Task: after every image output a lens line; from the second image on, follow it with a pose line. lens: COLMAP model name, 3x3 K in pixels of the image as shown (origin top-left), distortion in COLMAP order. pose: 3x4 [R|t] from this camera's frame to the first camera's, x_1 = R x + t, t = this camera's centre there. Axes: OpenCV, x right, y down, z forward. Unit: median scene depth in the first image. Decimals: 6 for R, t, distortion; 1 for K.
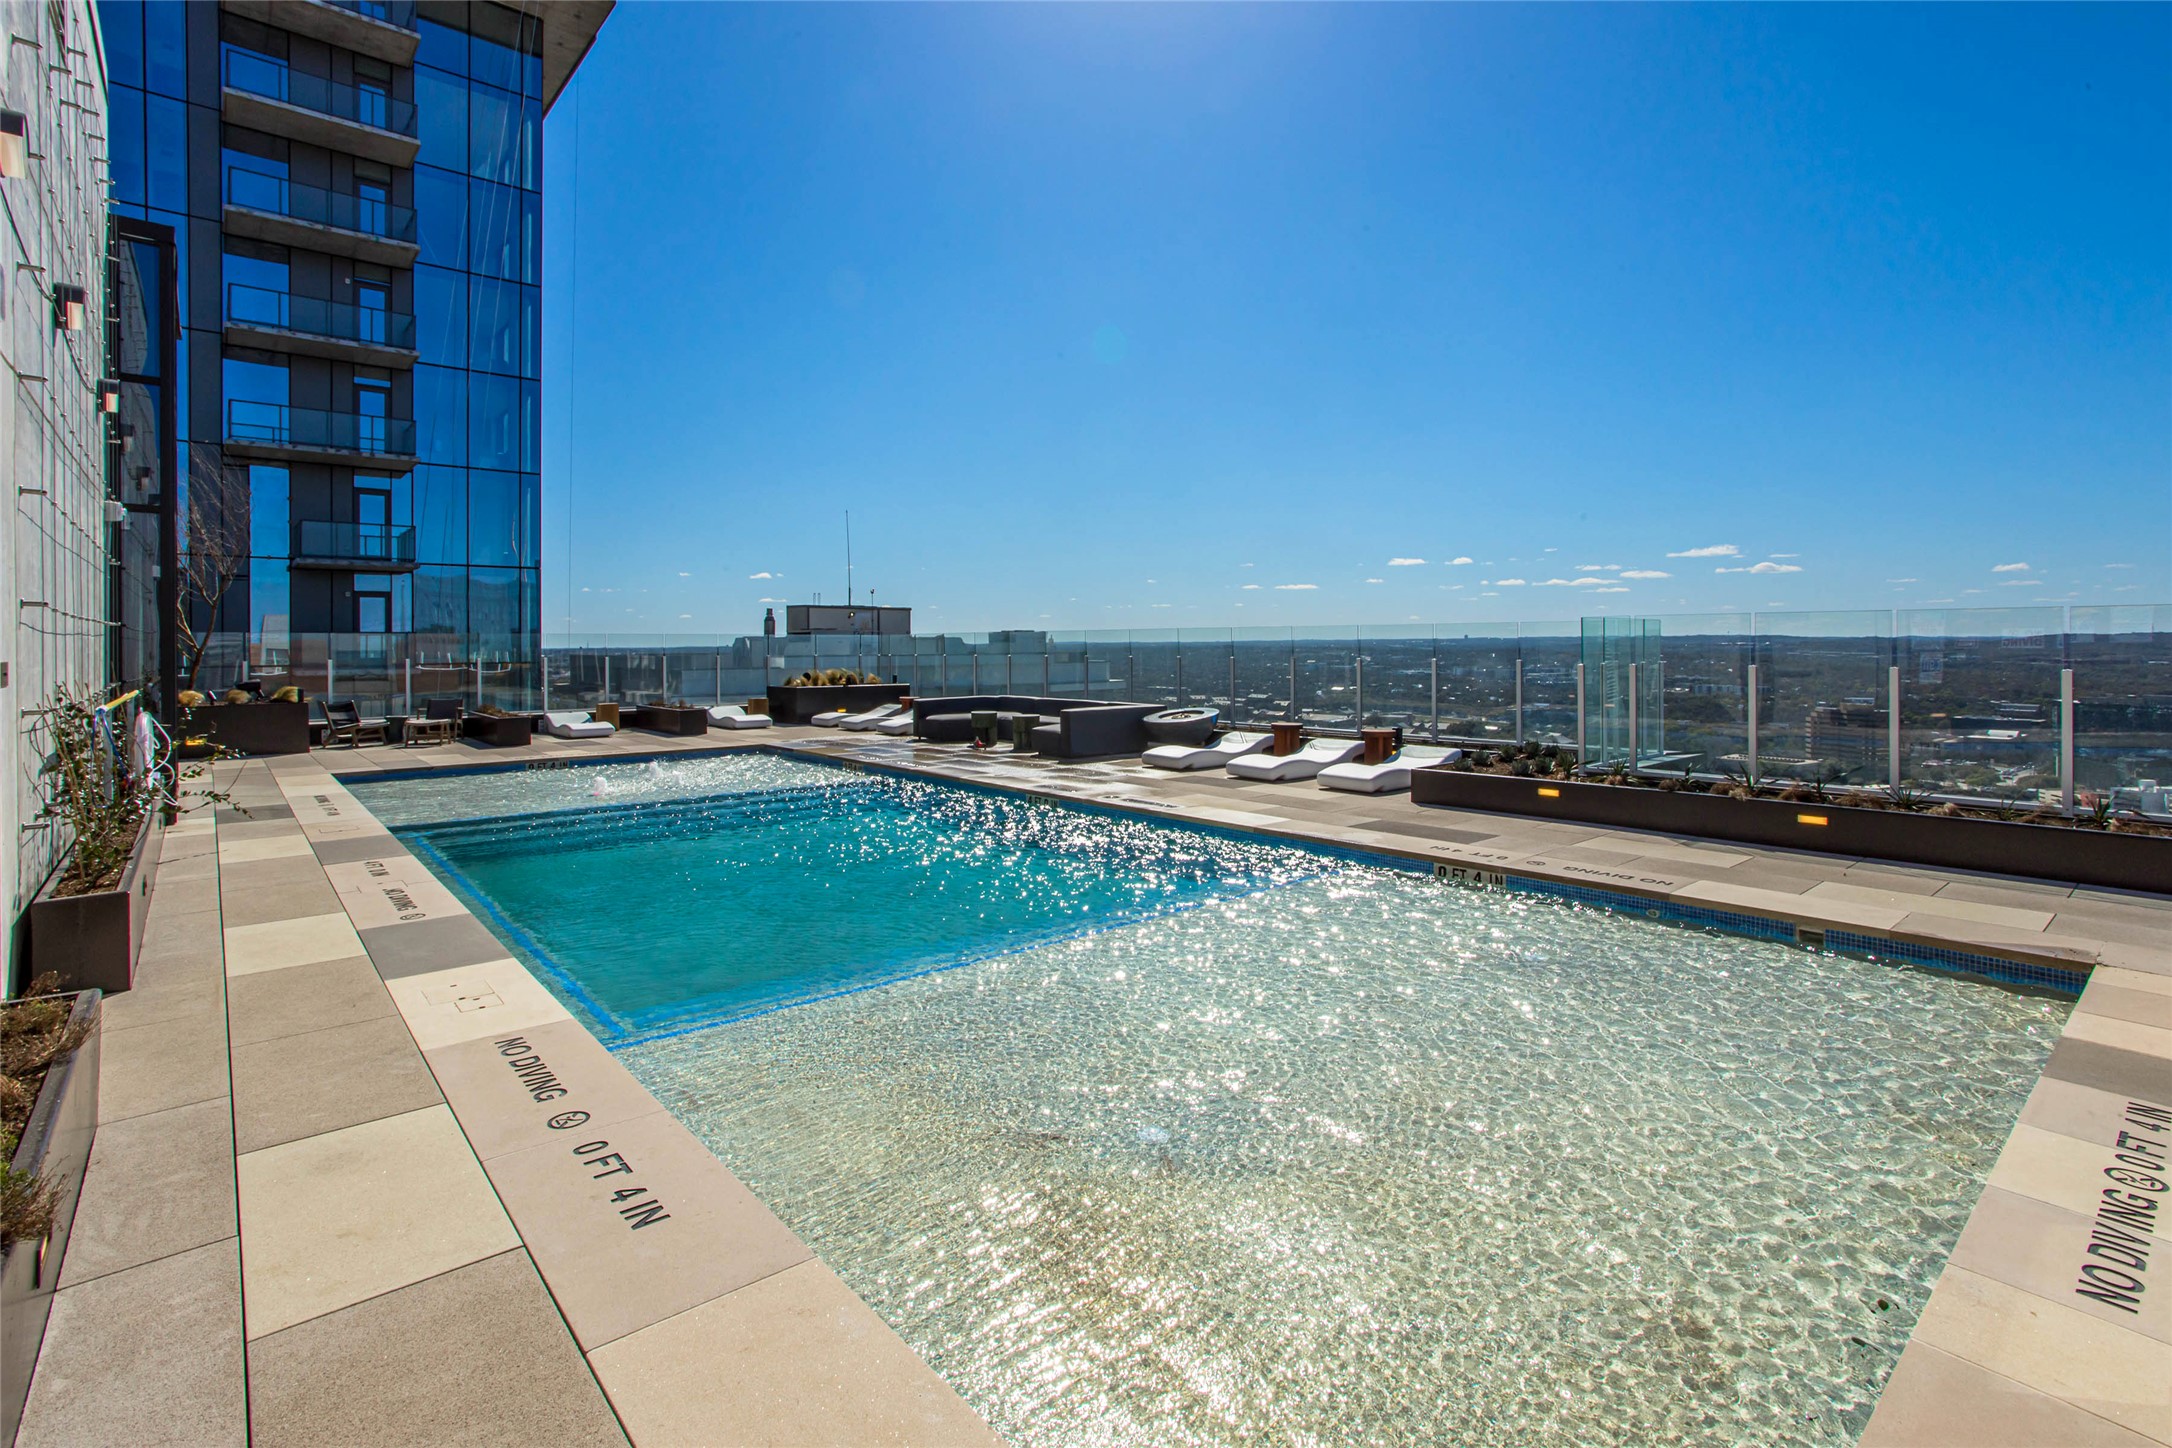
lens RADIAL K [[1018.9, 0, 1092.2], [0, 1018.9, 644.6], [0, 0, 1]] dist [0.003920, 0.000638]
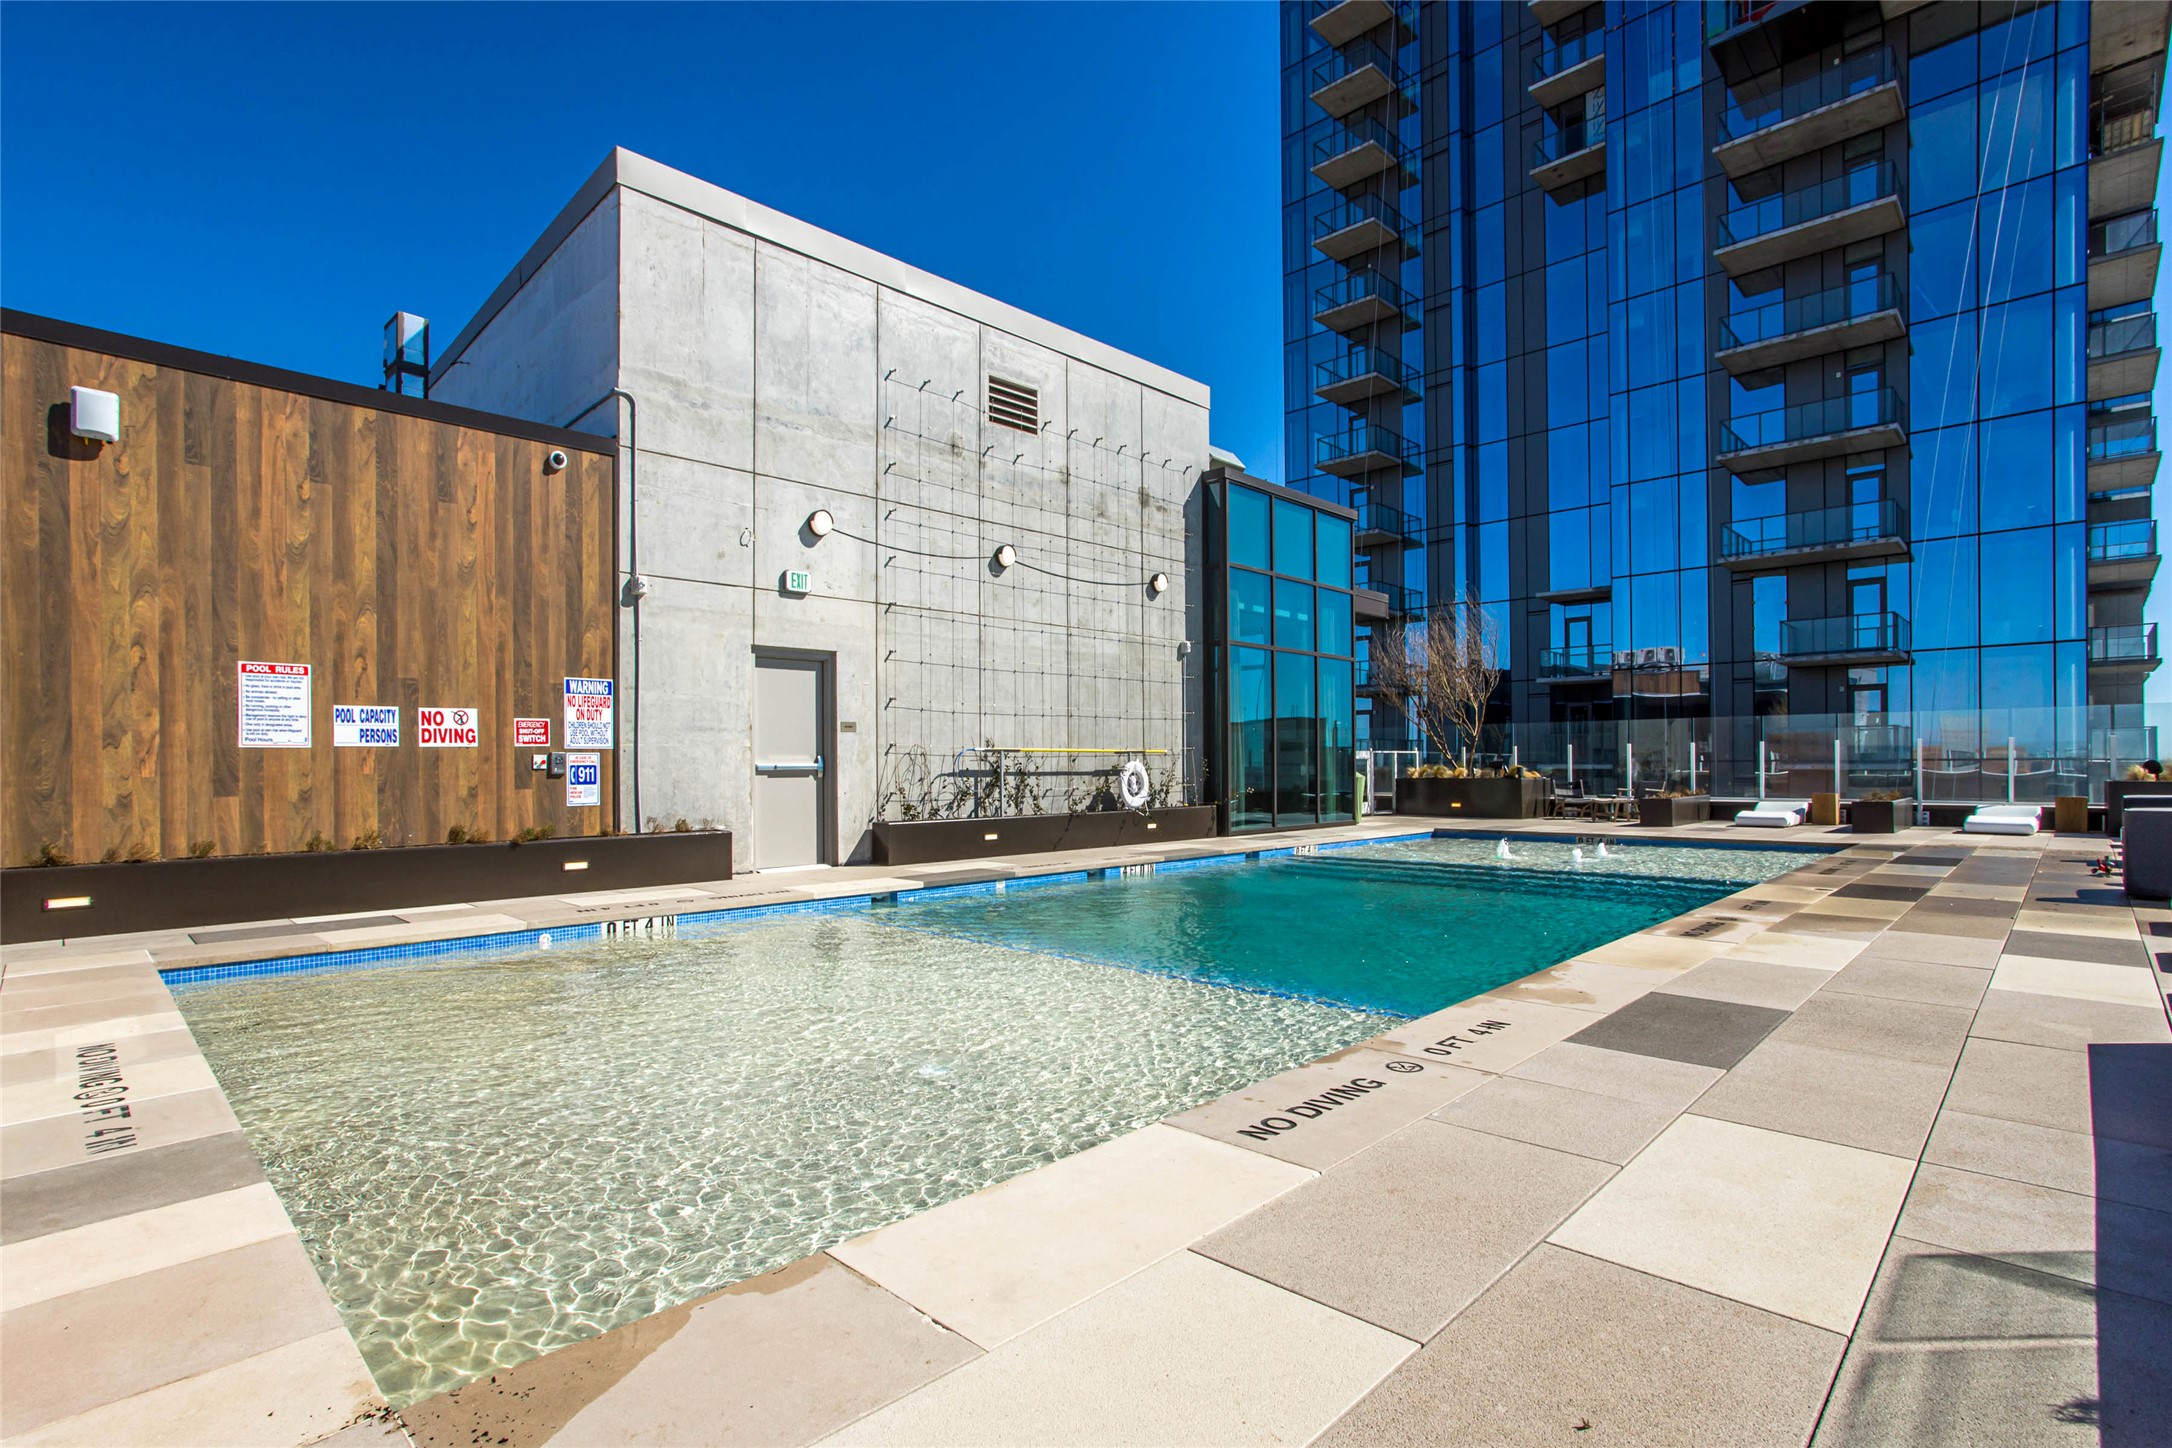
lens RADIAL K [[1018.9, 0, 1084.2], [0, 1018.9, 756.7], [0, 0, 1]] dist [0.003920, 0.000638]
pose [[0.077673, 0.003060, -0.996974, 0.206930], [0.007130, 0.999968, 0.003624, 0.007974], [0.996953, -0.007390, 0.077649, 0.184037]]
